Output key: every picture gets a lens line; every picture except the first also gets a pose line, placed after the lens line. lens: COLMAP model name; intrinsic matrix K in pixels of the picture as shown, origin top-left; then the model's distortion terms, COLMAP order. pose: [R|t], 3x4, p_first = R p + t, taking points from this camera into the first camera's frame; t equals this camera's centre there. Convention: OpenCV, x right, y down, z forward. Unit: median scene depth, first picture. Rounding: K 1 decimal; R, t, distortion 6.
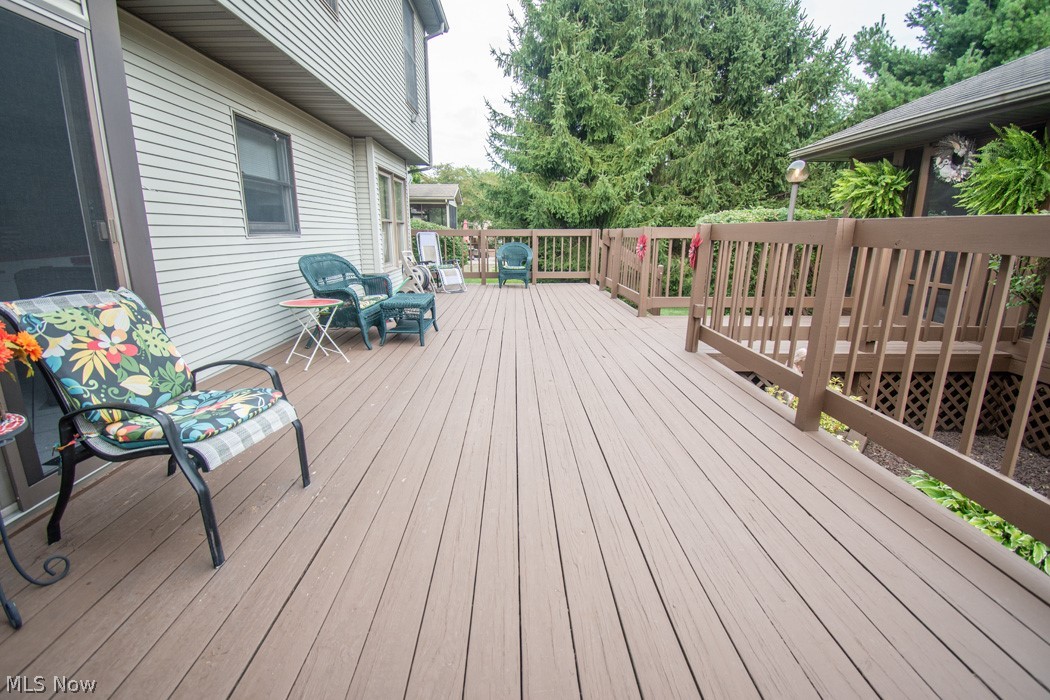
lens RADIAL K [[480.5, 0, 525.0], [0, 480.5, 350.0], [0, 0, 1]] dist [-0.001210, -0.000319]
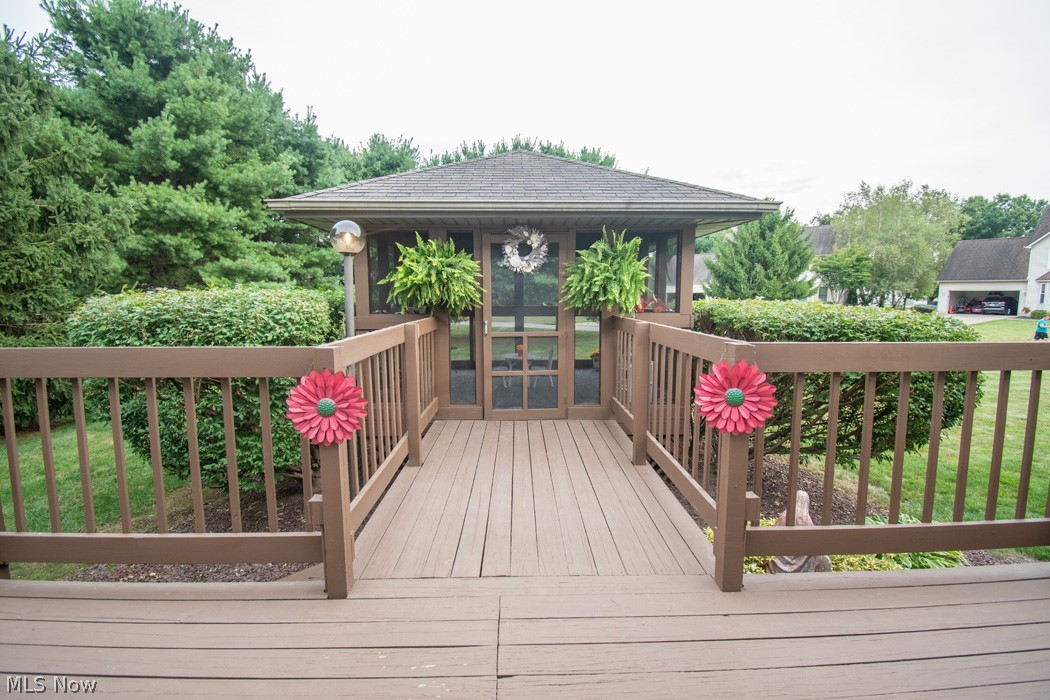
lens RADIAL K [[480.5, 0, 525.0], [0, 480.5, 350.0], [0, 0, 1]] dist [-0.001210, -0.000319]
pose [[-0.009699, -0.103965, 0.994534, -0.089919], [0.252998, 0.961965, 0.103028, -0.261751], [-0.967418, 0.252614, 0.016973, 0.895466]]
